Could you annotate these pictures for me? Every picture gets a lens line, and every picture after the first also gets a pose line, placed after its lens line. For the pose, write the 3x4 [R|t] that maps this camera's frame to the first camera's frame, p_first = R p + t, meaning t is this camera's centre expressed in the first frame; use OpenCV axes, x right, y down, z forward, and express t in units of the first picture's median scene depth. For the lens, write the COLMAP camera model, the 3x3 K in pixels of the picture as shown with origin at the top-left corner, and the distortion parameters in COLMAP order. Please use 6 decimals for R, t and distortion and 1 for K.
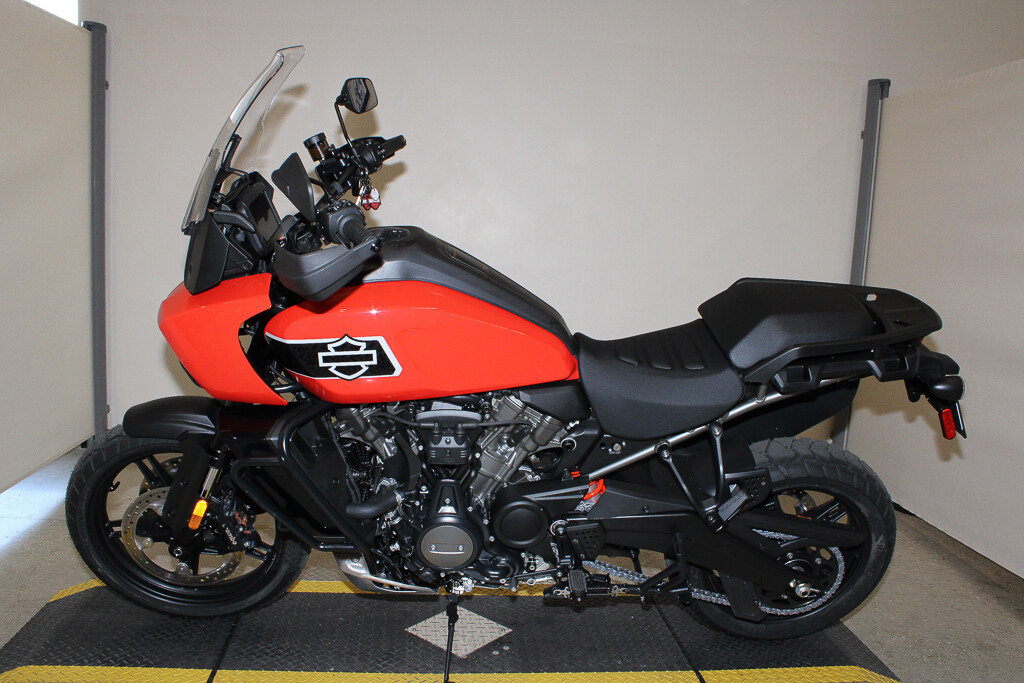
lens RADIAL K [[854.8, 0, 512.0], [0, 854.8, 341.5], [0, 0, 1]] dist [-0.179051, 0.150164]
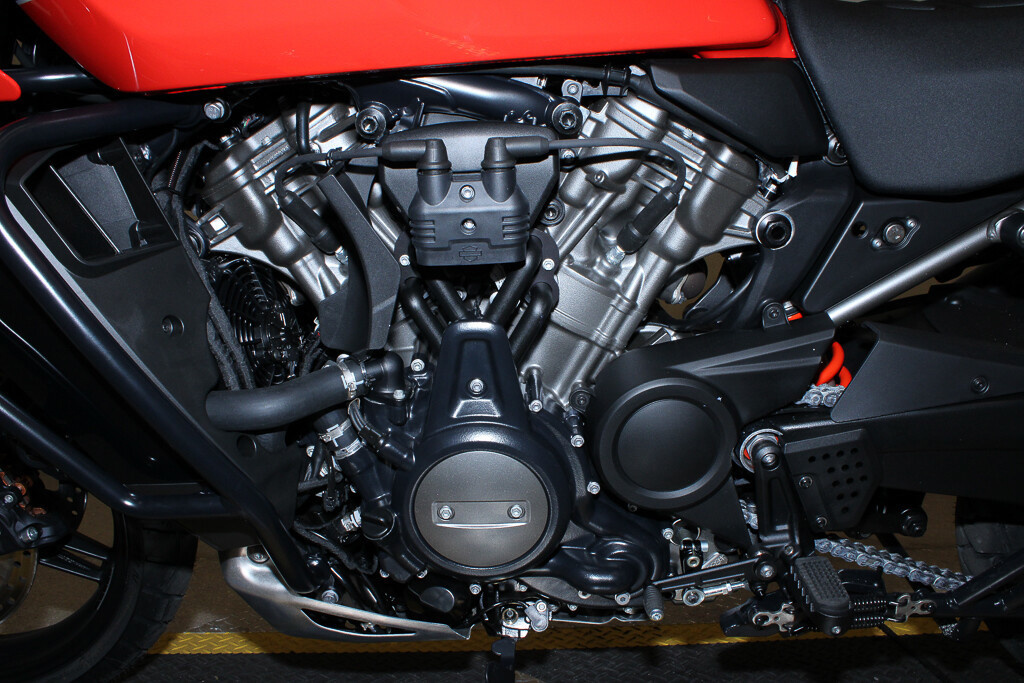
lens RADIAL K [[896.3, 0, 512.0], [0, 896.3, 341.5], [0, 0, 1]] dist [-0.169838, 0.187600]
pose [[0.997109, -0.052744, -0.054701, -0.035433], [0.048850, 0.996333, -0.070243, 0.192224], [0.058205, 0.067367, 0.996029, 0.576935]]
